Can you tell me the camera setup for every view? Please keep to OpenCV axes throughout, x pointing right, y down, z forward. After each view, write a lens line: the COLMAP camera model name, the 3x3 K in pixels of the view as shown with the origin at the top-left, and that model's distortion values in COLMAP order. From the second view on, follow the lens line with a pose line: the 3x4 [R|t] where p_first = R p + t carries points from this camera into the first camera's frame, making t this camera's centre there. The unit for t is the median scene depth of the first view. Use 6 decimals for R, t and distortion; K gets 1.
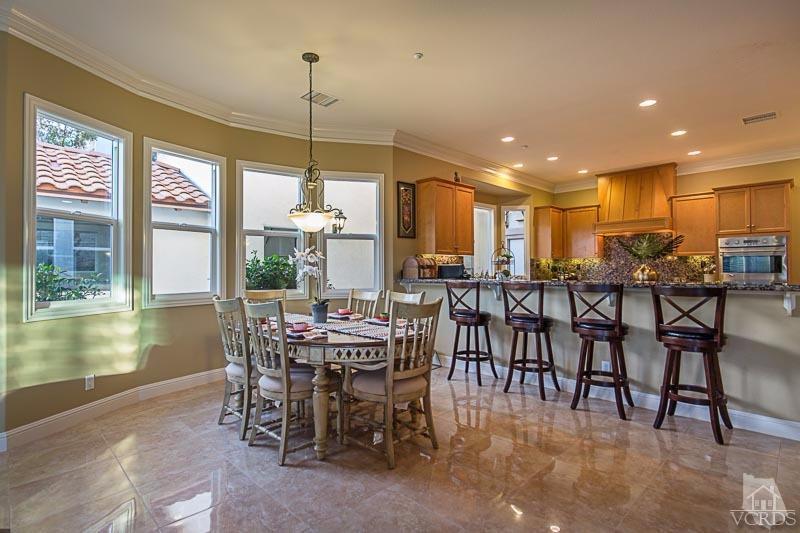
lens RADIAL K [[399.3, 0, 398.4], [0, 399.3, 265.1], [0, 0, 1]] dist [-0.001595, 0.000793]
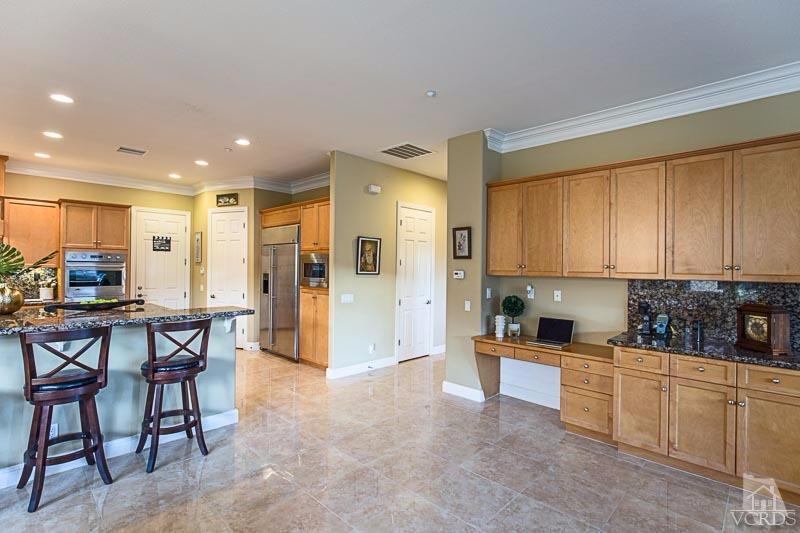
lens RADIAL K [[378.1, 0, 396.2], [0, 378.1, 267.1], [0, 0, 1]] dist [-0.009763, -0.000029]
pose [[-0.024370, 0.004146, 0.999694, -0.131489], [-0.022527, 0.999735, -0.004695, -0.044803], [-0.999449, -0.022635, -0.024270, 0.229698]]
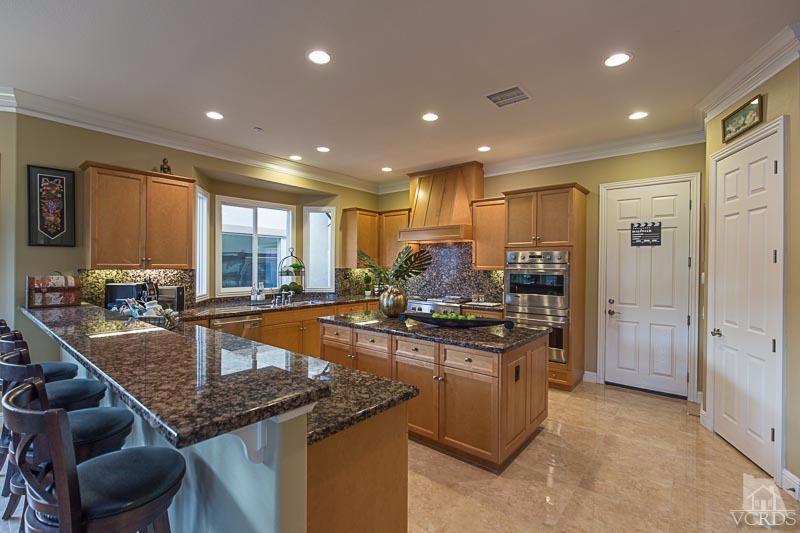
lens RADIAL K [[360.4, 0, 396.9], [0, 360.4, 265.7], [0, 0, 1]] dist [-0.003357, 0.000897]
pose [[0.995067, 0.012994, 0.098353, 0.520659], [-0.014502, 0.999788, 0.014627, -0.047597], [-0.098142, -0.015981, 0.995044, 0.279705]]
